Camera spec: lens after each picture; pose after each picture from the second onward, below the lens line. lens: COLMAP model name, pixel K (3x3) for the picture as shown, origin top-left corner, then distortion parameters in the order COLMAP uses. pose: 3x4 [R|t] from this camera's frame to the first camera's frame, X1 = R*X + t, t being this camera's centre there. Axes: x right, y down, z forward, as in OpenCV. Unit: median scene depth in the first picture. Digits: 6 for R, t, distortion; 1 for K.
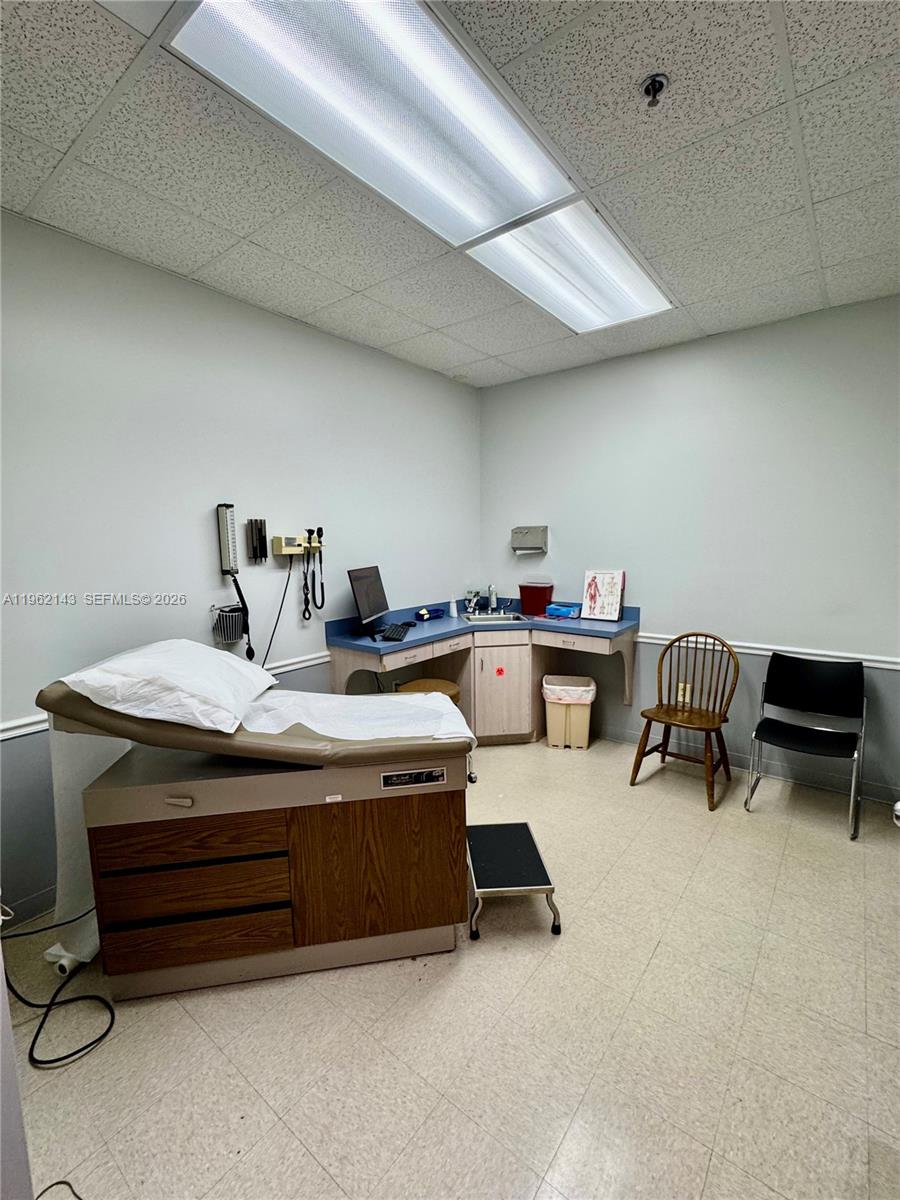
lens RADIAL K [[510.6, 0, 459.1], [0, 510.6, 592.1], [0, 0, 1]] dist [-0.010803, 0.000197]
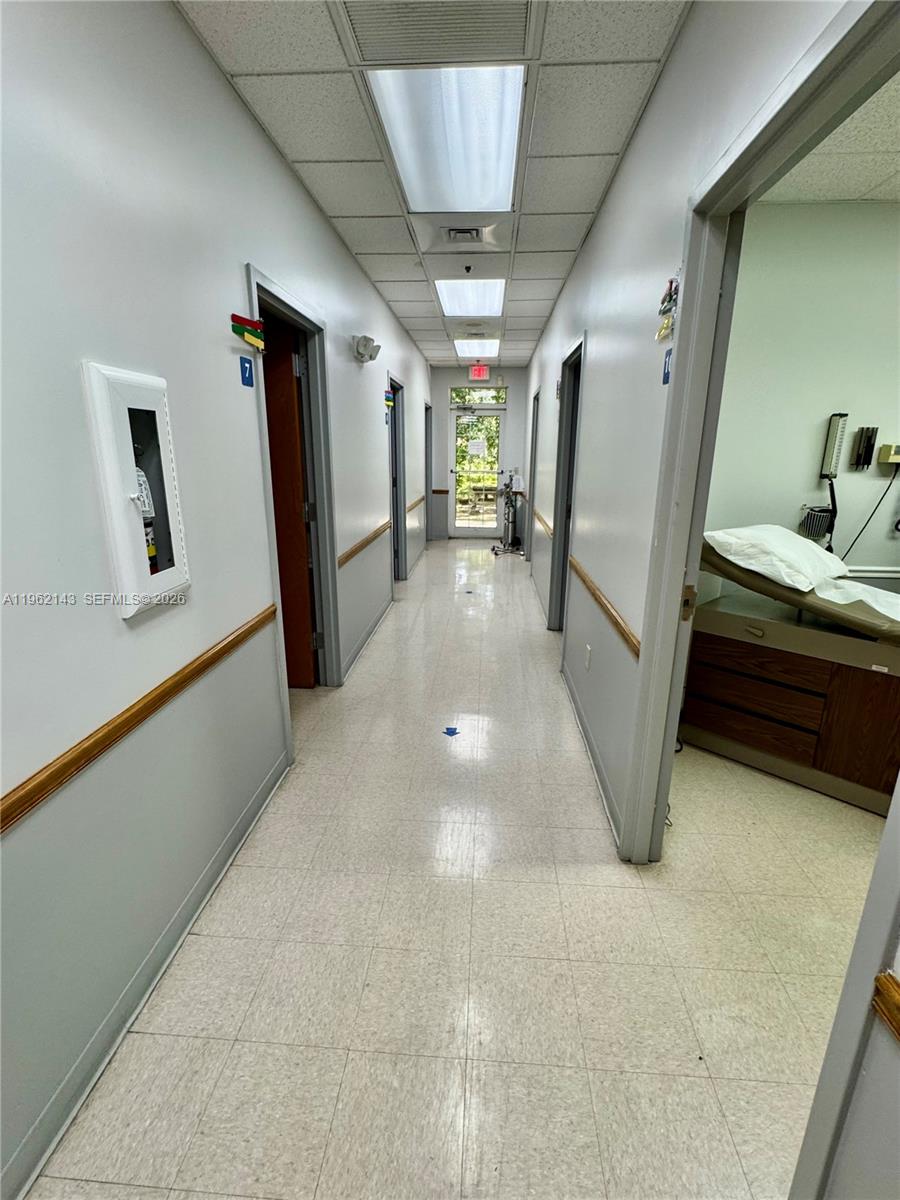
lens RADIAL K [[563.3, 0, 447.2], [0, 563.3, 602.2], [0, 0, 1]] dist [0.013812, -0.000088]
pose [[0.552448, 0.243969, -0.797045, 0.214389], [-0.109823, 0.969176, 0.220536, 0.065214], [0.826281, -0.034300, 0.562213, -0.579643]]
